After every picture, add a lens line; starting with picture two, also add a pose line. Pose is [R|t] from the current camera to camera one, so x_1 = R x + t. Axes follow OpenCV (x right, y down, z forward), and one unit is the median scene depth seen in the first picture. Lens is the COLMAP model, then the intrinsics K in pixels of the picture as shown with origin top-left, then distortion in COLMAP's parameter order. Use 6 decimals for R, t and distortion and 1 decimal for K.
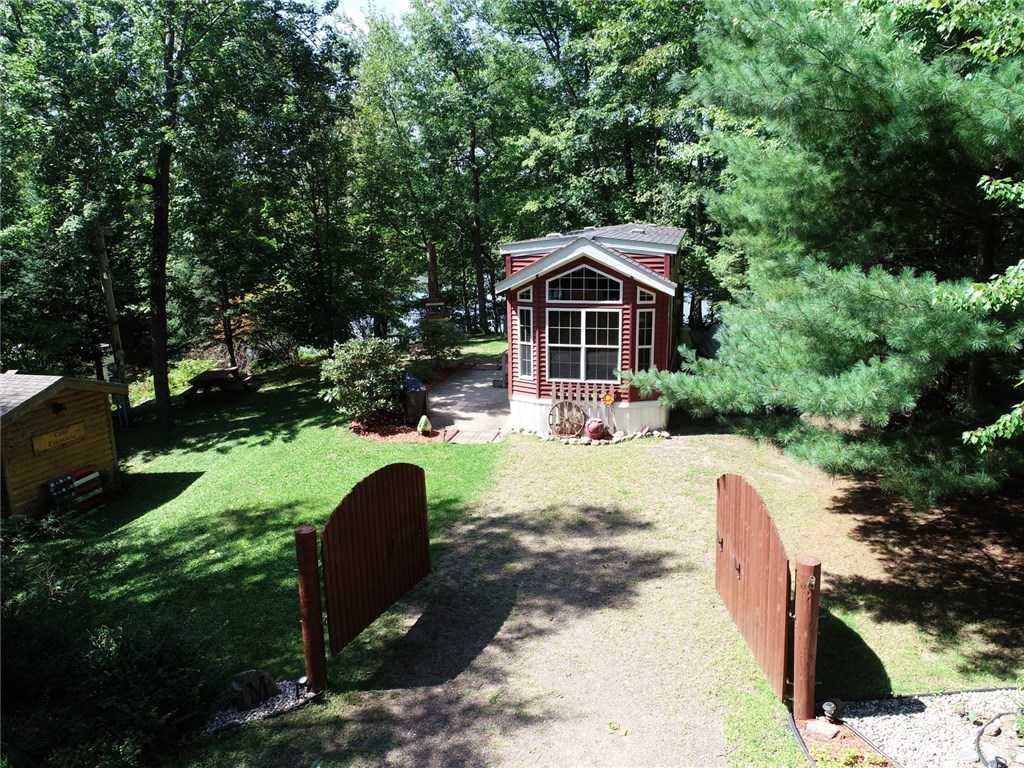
lens RADIAL K [[765.4, 0, 512.0], [0, 765.4, 384.0], [0, 0, 1]] dist [-0.083866, 0.002314]
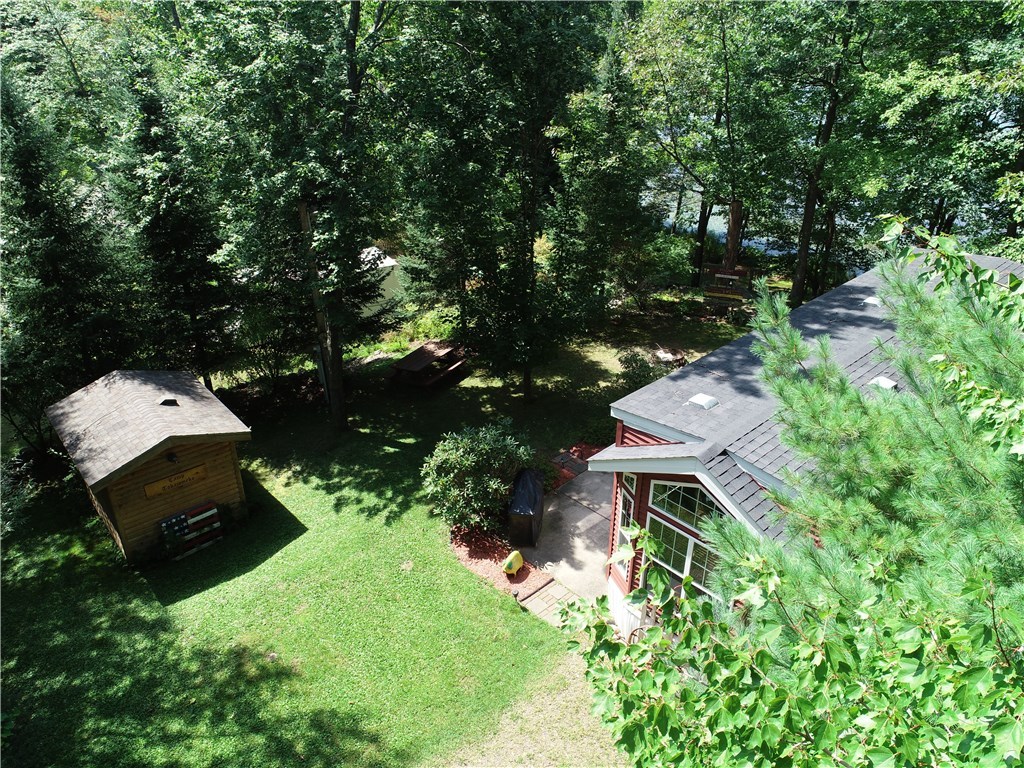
lens RADIAL K [[765.4, 0, 512.0], [0, 765.4, 384.0], [0, 0, 1]] dist [-0.083866, 0.002314]
pose [[0.818765, 0.279241, -0.501646, 0.277046], [-0.125140, 0.939543, 0.318747, -0.443875], [0.560325, -0.198202, 0.804209, 0.408980]]
